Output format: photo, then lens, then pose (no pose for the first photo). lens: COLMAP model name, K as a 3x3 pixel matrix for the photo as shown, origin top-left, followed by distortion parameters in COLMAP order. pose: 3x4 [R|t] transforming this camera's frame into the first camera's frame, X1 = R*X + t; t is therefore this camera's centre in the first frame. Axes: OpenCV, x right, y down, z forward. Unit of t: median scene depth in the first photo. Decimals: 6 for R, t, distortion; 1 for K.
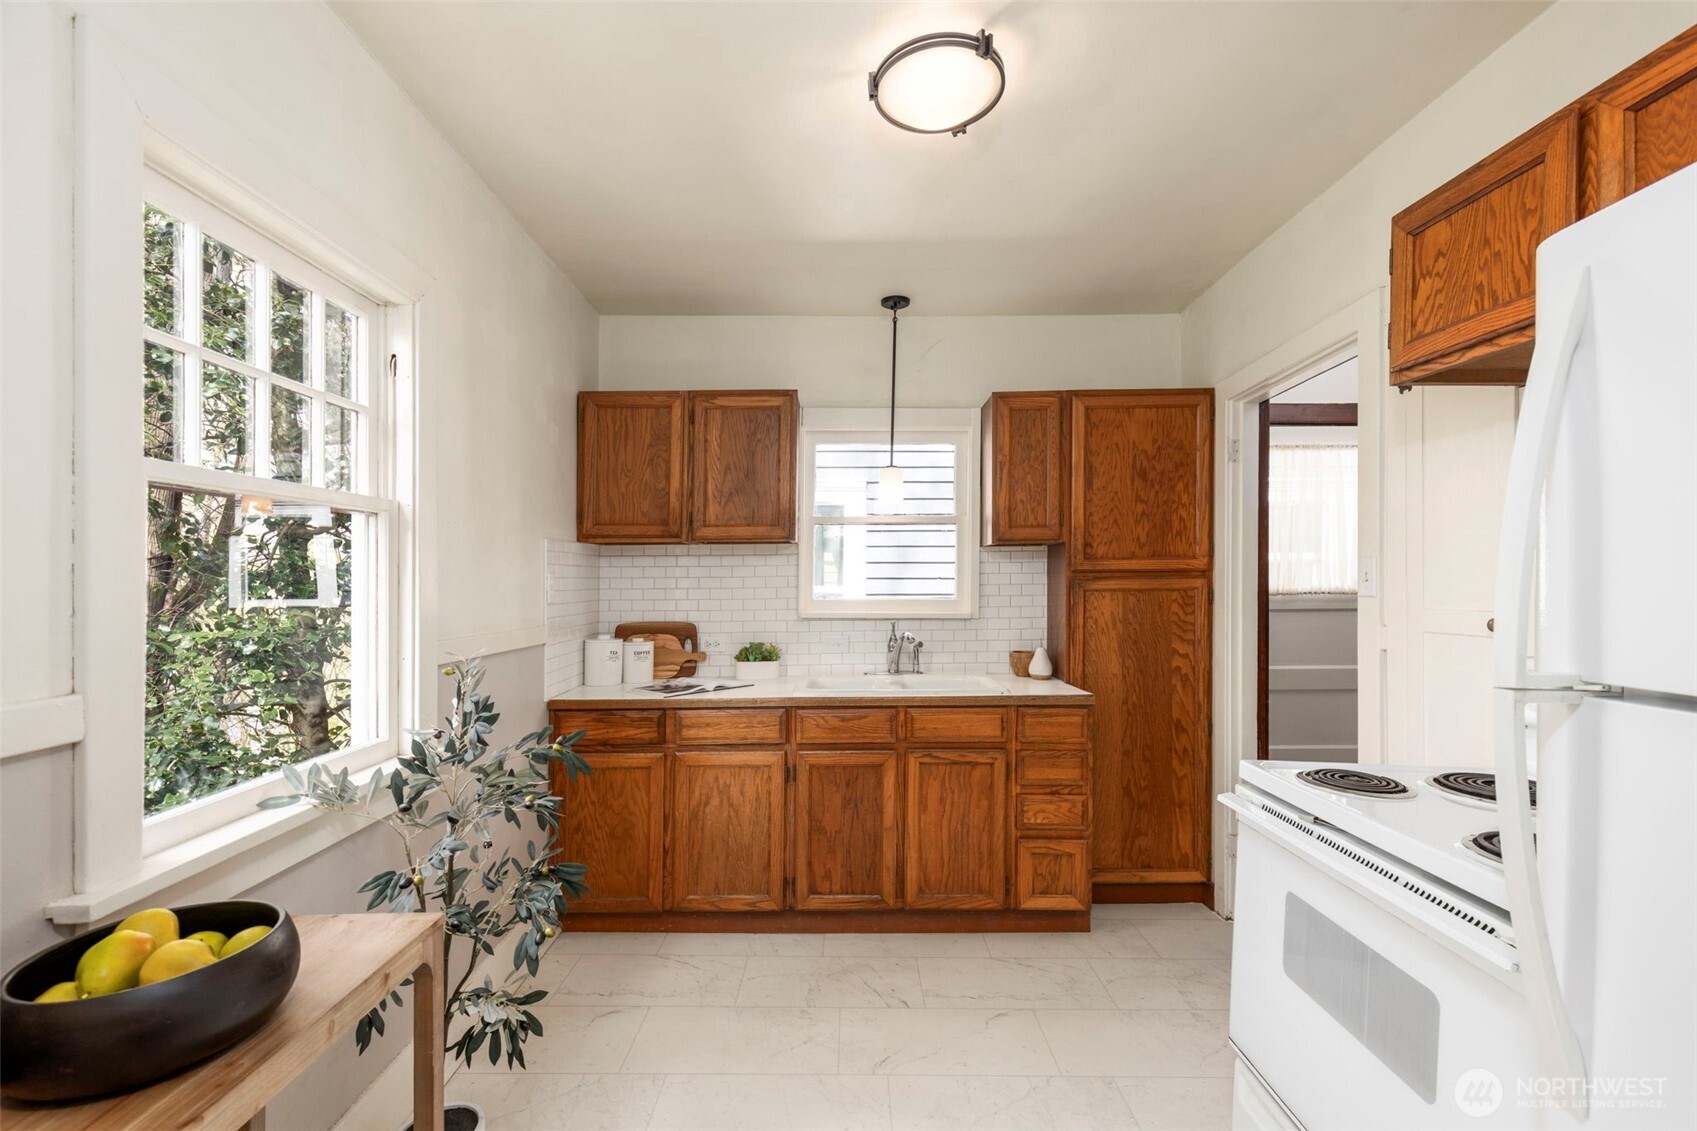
lens RADIAL K [[788.6, 0, 837.8], [0, 788.6, 587.4], [0, 0, 1]] dist [0.005512, -0.001652]
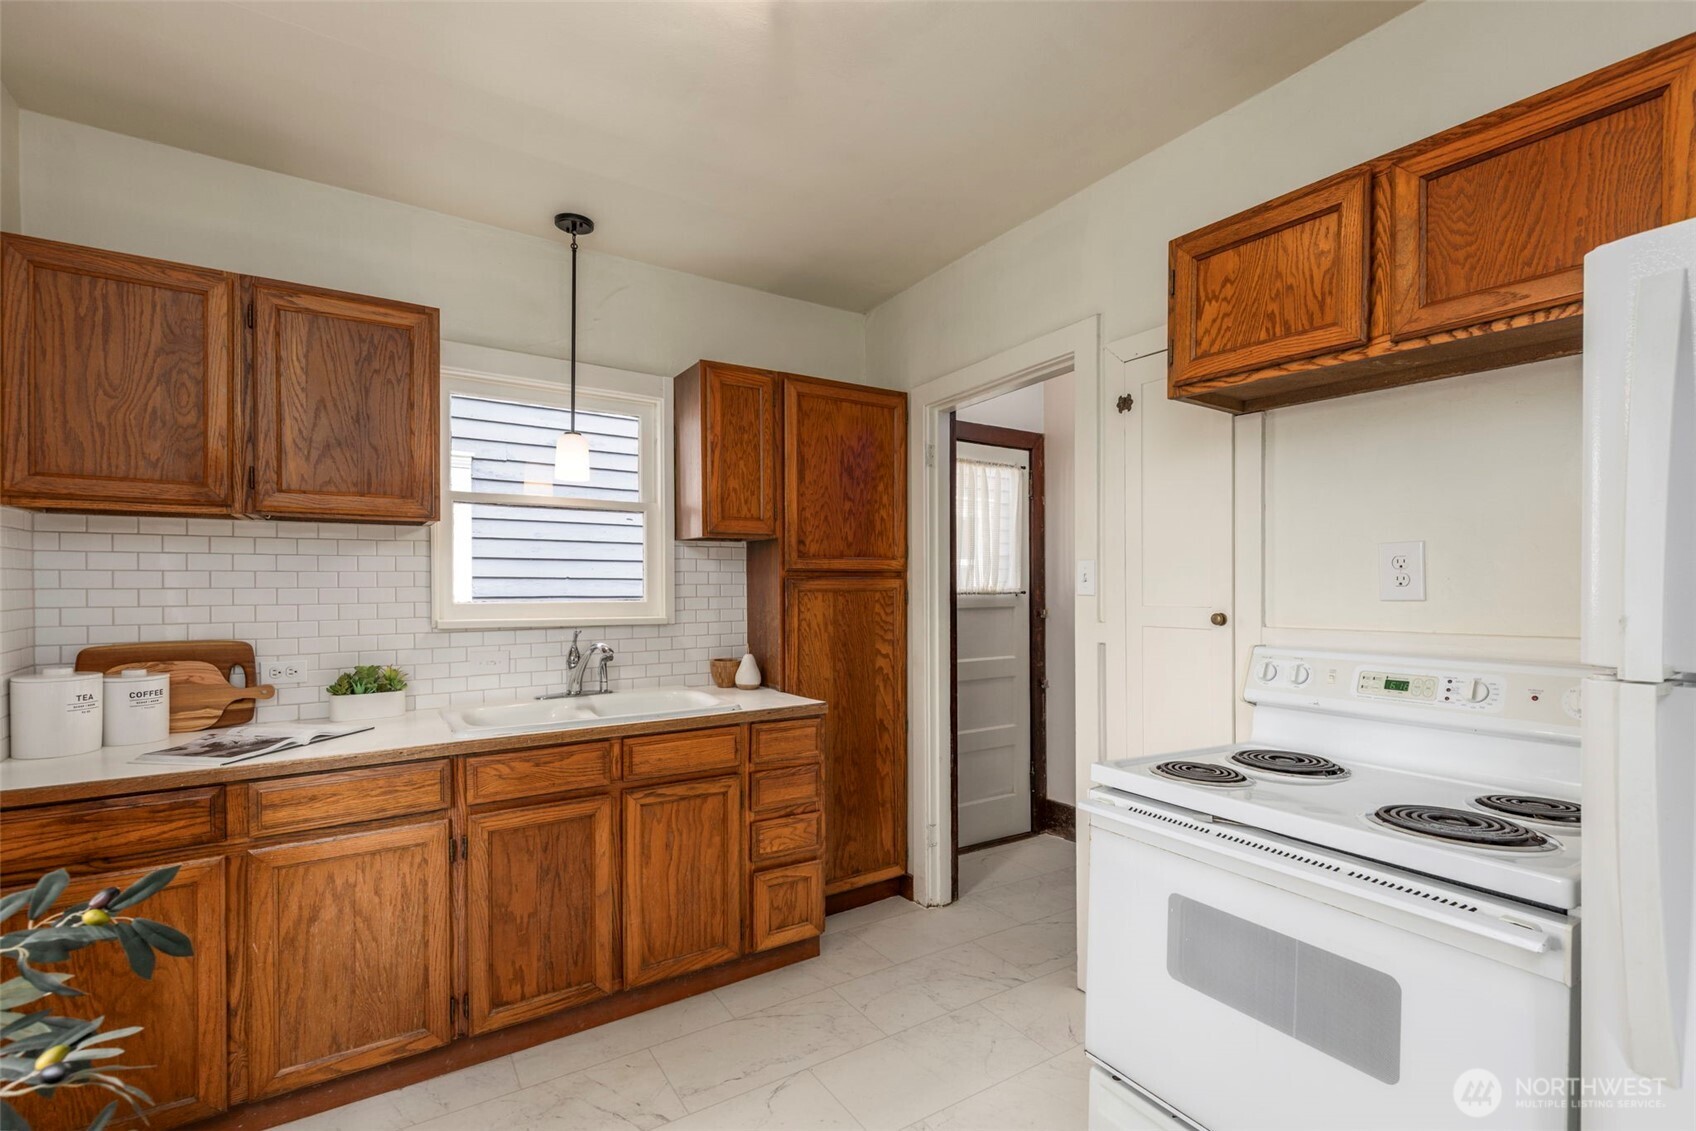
lens RADIAL K [[770.9, 0, 874.0], [0, 770.9, 610.6], [0, 0, 1]] dist [0.005575, -0.002205]
pose [[0.822019, -0.014067, 0.569286, -0.143340], [-0.000447, 0.999679, 0.025349, 0.004202], [-0.569460, -0.021092, 0.821748, 0.219586]]
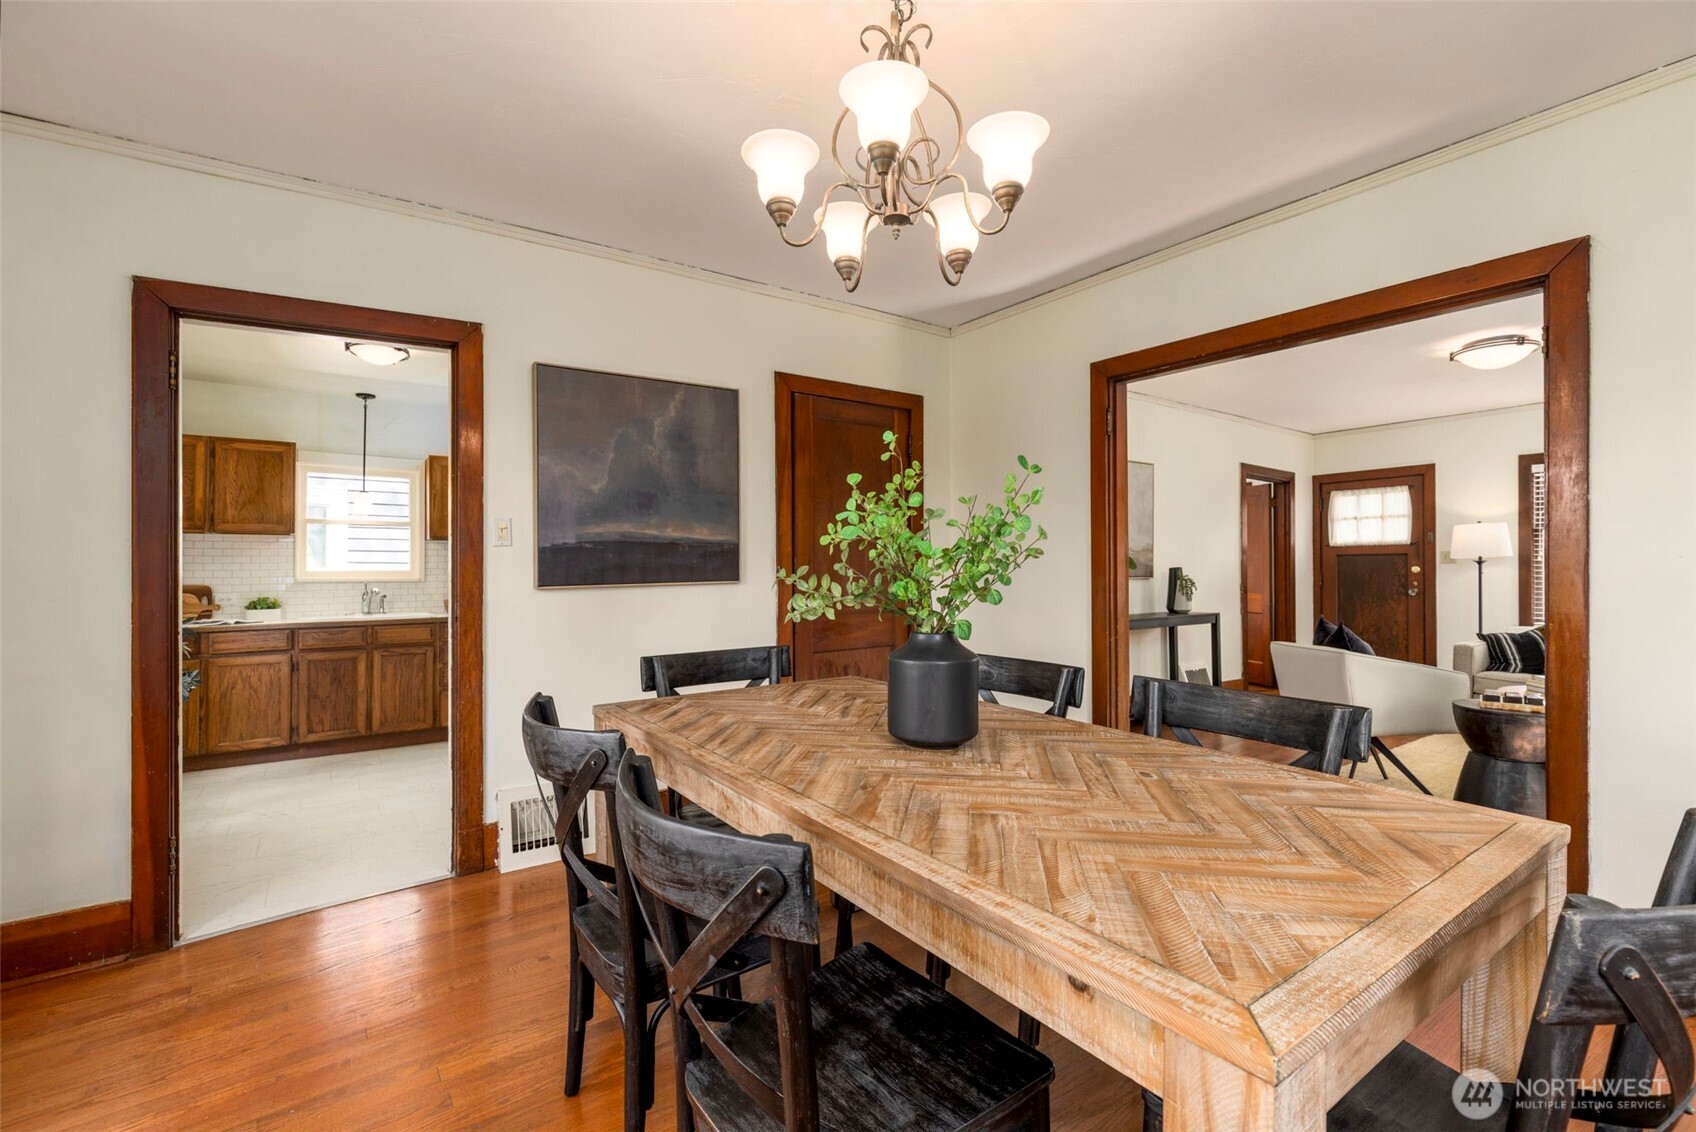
lens RADIAL K [[770.9, 0, 854.8], [0, 770.9, 574.7], [0, 0, 1]] dist [0.005575, -0.002205]
pose [[0.811665, -0.002552, 0.584117, -0.051469], [0.011619, 0.999863, -0.011777, 0.066114], [-0.584007, 0.016346, 0.811584, -1.108179]]
